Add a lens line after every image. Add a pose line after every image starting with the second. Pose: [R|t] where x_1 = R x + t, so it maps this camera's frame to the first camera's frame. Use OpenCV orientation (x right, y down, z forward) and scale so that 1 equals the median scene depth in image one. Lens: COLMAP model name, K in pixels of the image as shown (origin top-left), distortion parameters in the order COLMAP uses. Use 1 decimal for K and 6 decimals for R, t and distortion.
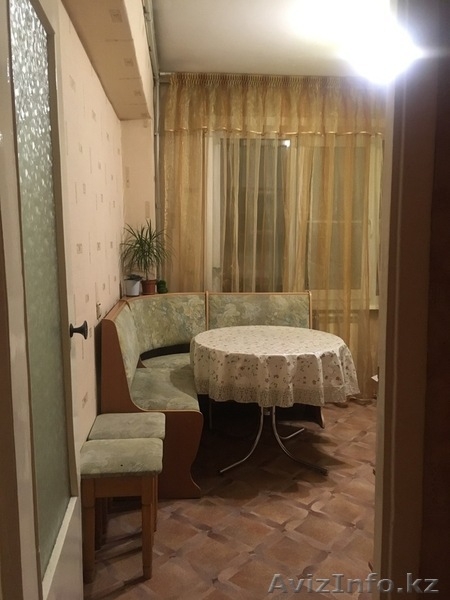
lens RADIAL K [[513.4, 0, 225.5], [0, 513.4, 297.4], [0, 0, 1]] dist [0.102332, -0.146703]
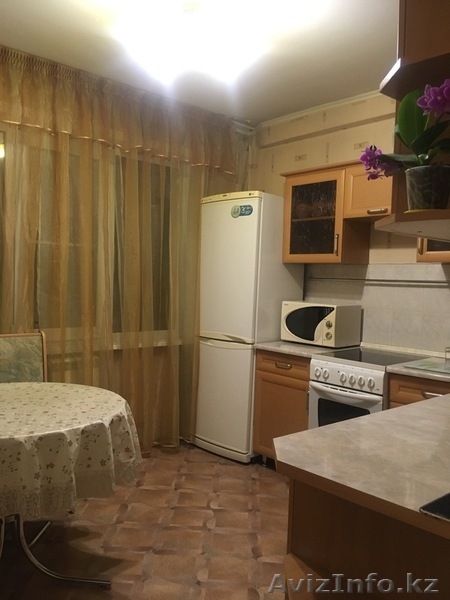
lens RADIAL K [[513.4, 0, 225.5], [0, 513.4, 297.4], [0, 0, 1]] dist [0.102332, -0.146703]
pose [[0.797926, 0.000628, 0.602755, -0.083869], [0.038439, 0.997911, -0.051925, -0.011299], [-0.601529, 0.064602, 0.796235, 0.226512]]
